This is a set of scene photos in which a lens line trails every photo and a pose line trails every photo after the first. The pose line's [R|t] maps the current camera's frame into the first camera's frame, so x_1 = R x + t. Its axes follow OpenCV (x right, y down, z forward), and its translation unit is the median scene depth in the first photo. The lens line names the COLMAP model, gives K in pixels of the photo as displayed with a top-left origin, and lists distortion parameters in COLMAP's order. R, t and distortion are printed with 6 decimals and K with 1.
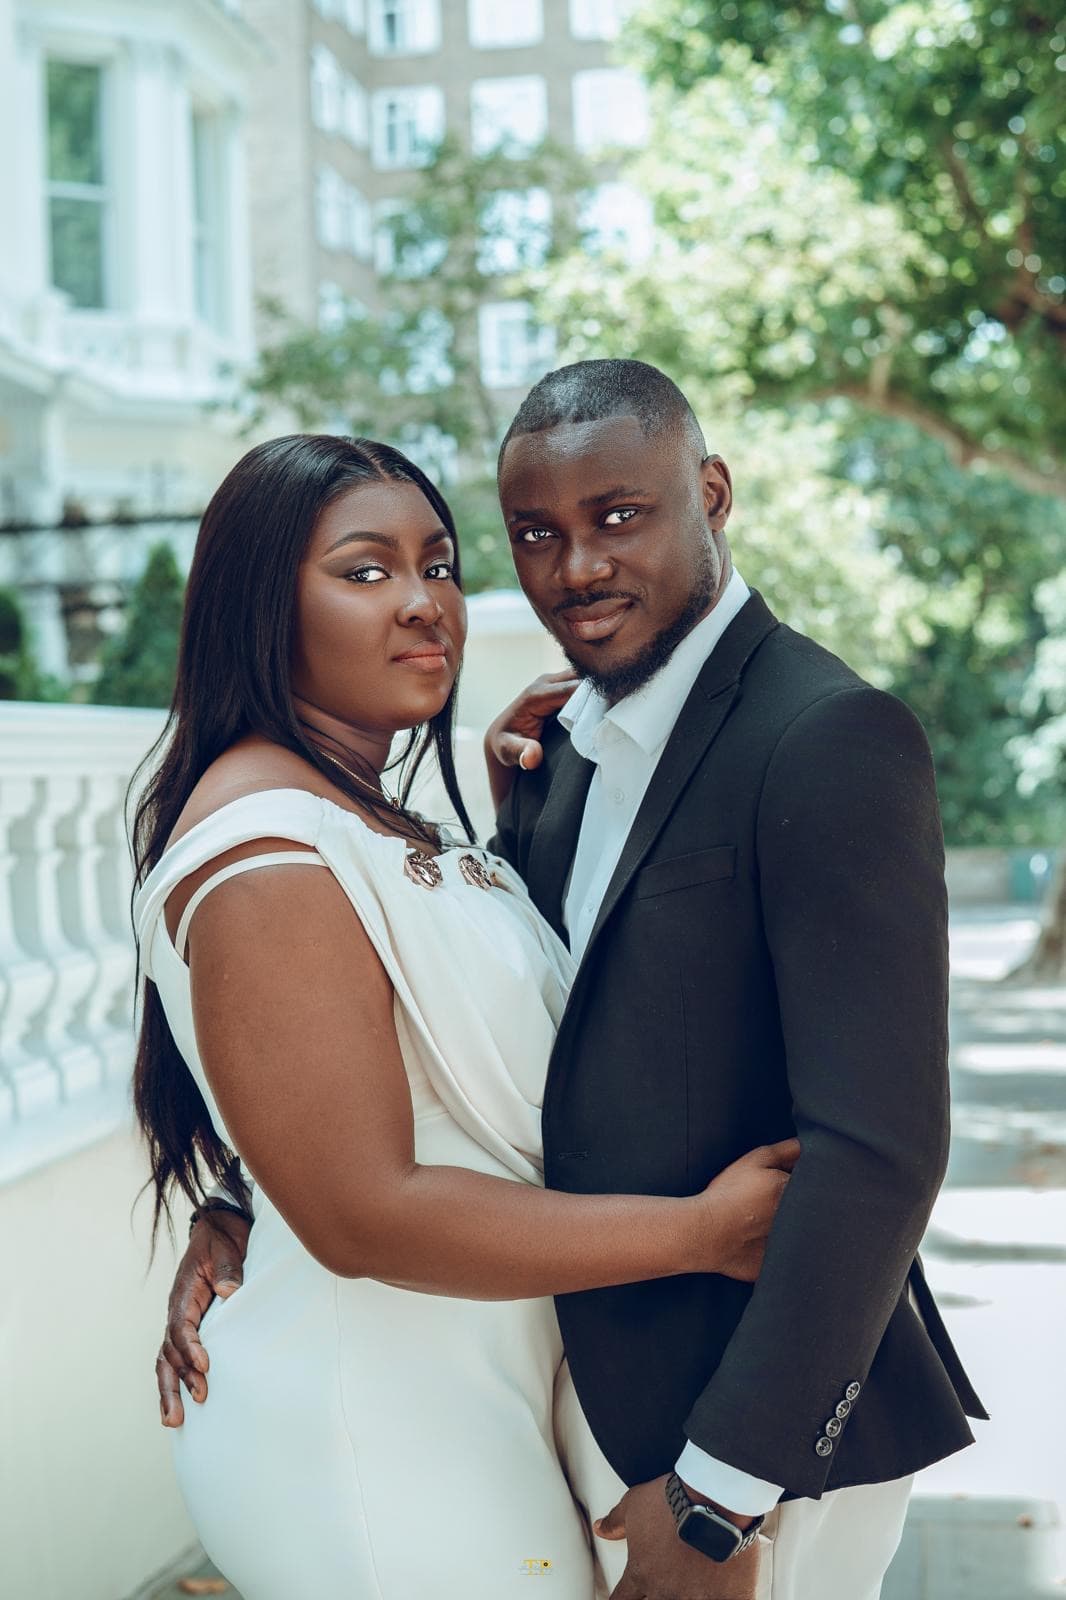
lens RADIAL K [[2521.8, 0, 533.0], [0, 2521.8, 800.0], [0, 0, 1]] dist [-0.059230, -0.085341]
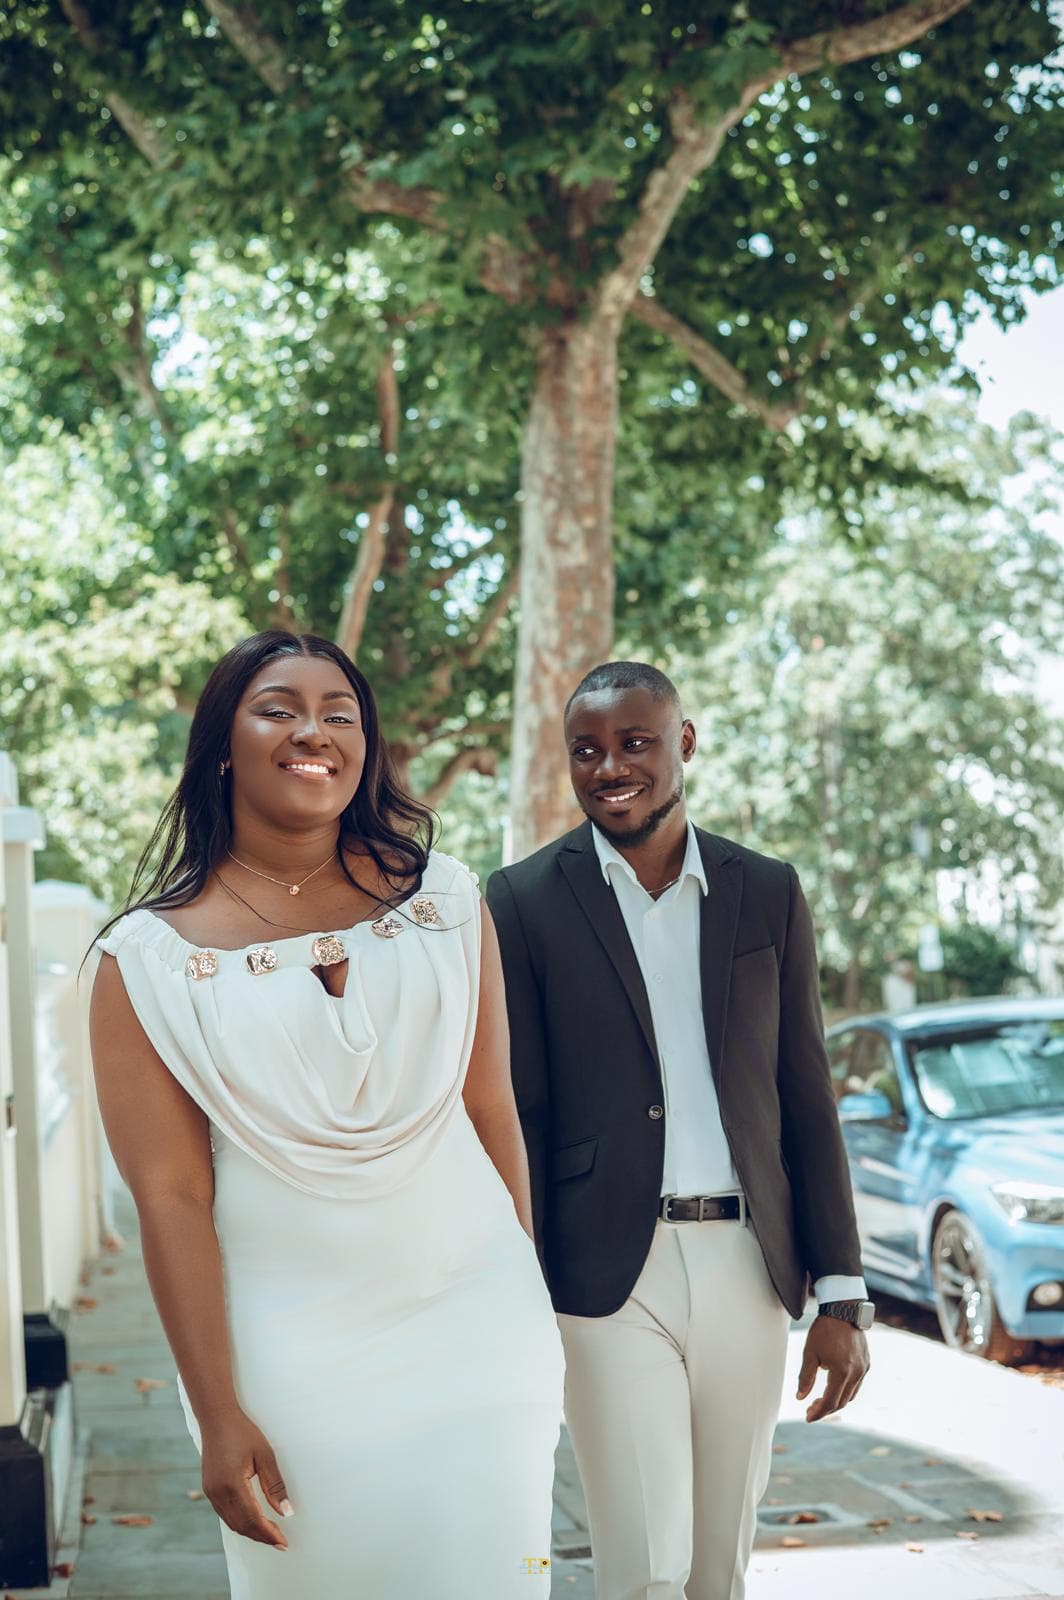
lens RADIAL K [[2342.4, 0, 532.0], [0, 2342.4, 800.0], [0, 0, 1]] dist [-0.099809, 0.023478]
pose [[0.946519, 0.003299, 0.322630, -0.076262], [0.025904, 0.995943, -0.086180, -0.000276], [-0.321606, 0.089929, 0.942594, -0.192938]]
